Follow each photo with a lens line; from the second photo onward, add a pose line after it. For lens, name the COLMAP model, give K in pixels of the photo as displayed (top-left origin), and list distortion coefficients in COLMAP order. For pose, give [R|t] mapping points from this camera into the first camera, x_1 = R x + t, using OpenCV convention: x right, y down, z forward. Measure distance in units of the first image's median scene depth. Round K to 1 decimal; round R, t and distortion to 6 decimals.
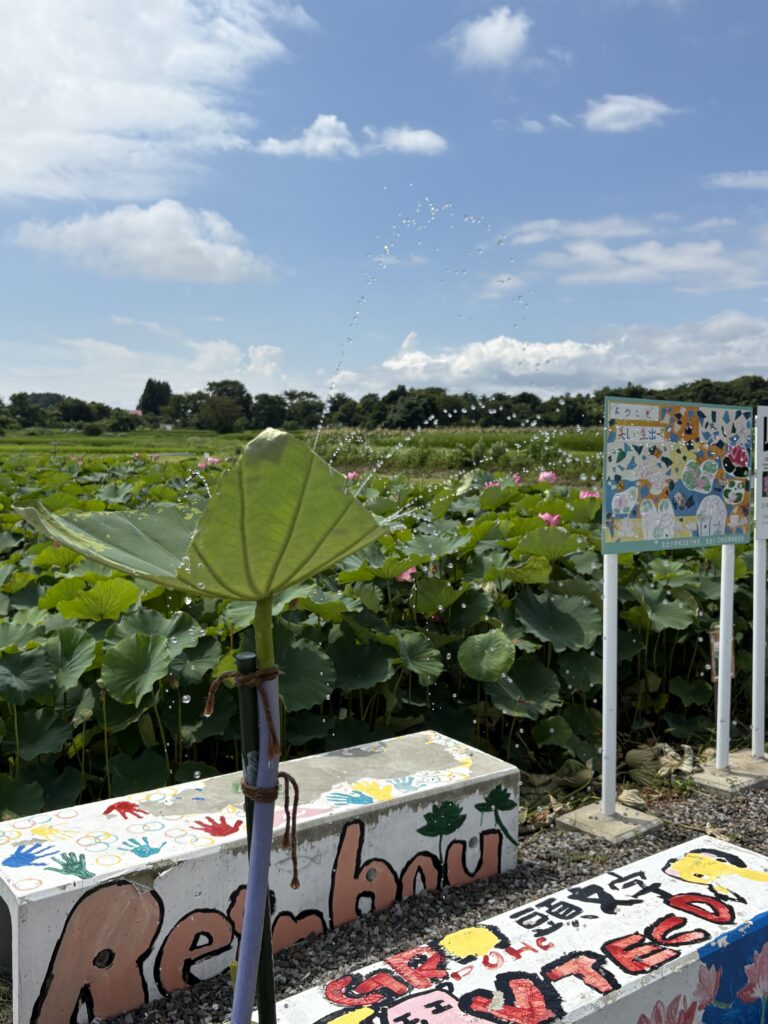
lens RADIAL K [[995.7, 0, 384.0], [0, 995.7, 512.0], [0, 0, 1]] dist [0.030715, 0.003357]
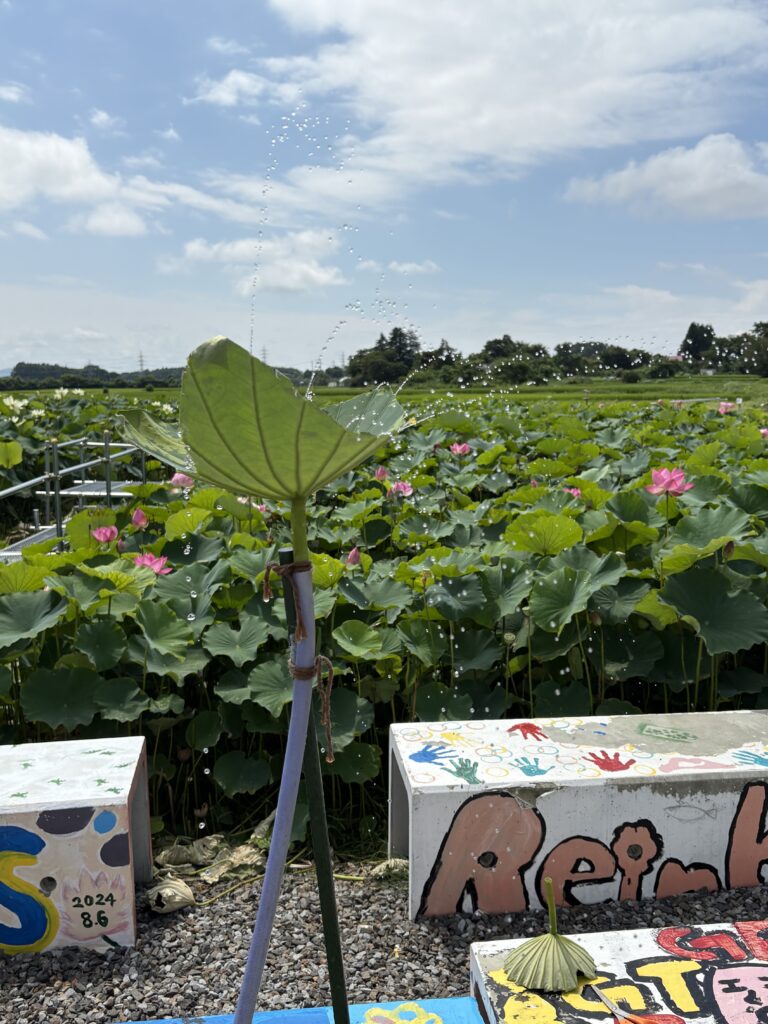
lens RADIAL K [[995.7, 0, 384.0], [0, 995.7, 512.0], [0, 0, 1]] dist [0.030715, 0.003357]
pose [[0.863281, 0.045487, -0.502669, 0.131663], [-0.019204, 0.998170, 0.057346, 0.009551], [0.504358, -0.039852, 0.862575, 0.024605]]
